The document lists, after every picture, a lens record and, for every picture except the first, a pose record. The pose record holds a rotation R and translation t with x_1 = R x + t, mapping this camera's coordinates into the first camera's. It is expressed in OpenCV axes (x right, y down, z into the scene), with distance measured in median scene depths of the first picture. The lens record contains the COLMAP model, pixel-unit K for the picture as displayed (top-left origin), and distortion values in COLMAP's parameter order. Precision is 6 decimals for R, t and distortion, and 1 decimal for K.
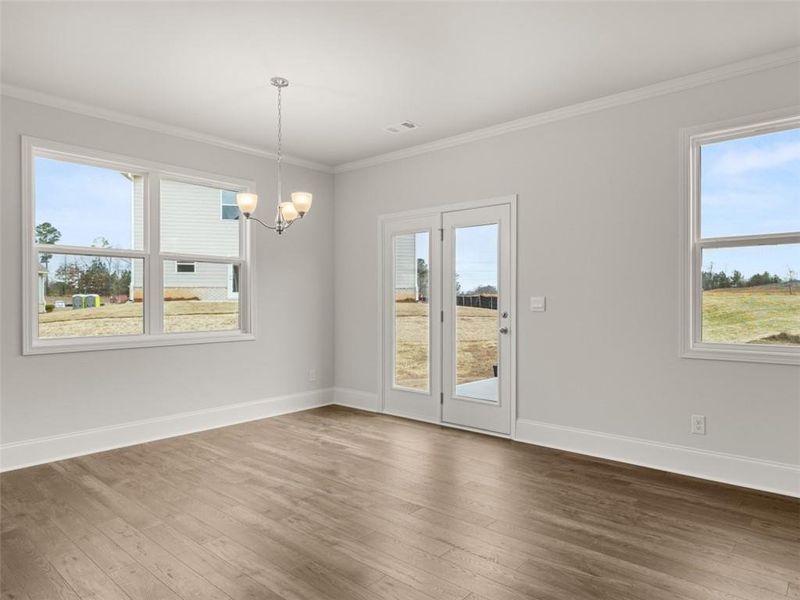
lens RADIAL K [[506.9, 0, 416.6], [0, 506.9, 302.0], [0, 0, 1]] dist [-0.000545, 0.000266]
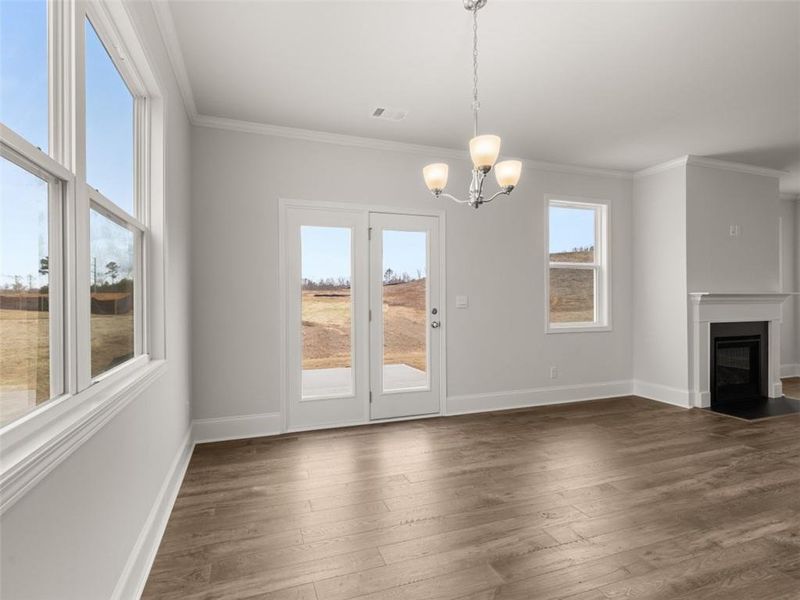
lens RADIAL K [[370.2, 0, 409.9], [0, 370.2, 299.4], [0, 0, 1]] dist [-0.000498, 0.000127]
pose [[0.525813, -0.004083, 0.850590, -0.595012], [0.009116, 0.999958, -0.000835, -0.001969], [-0.850551, 0.008194, 0.525828, 0.615793]]
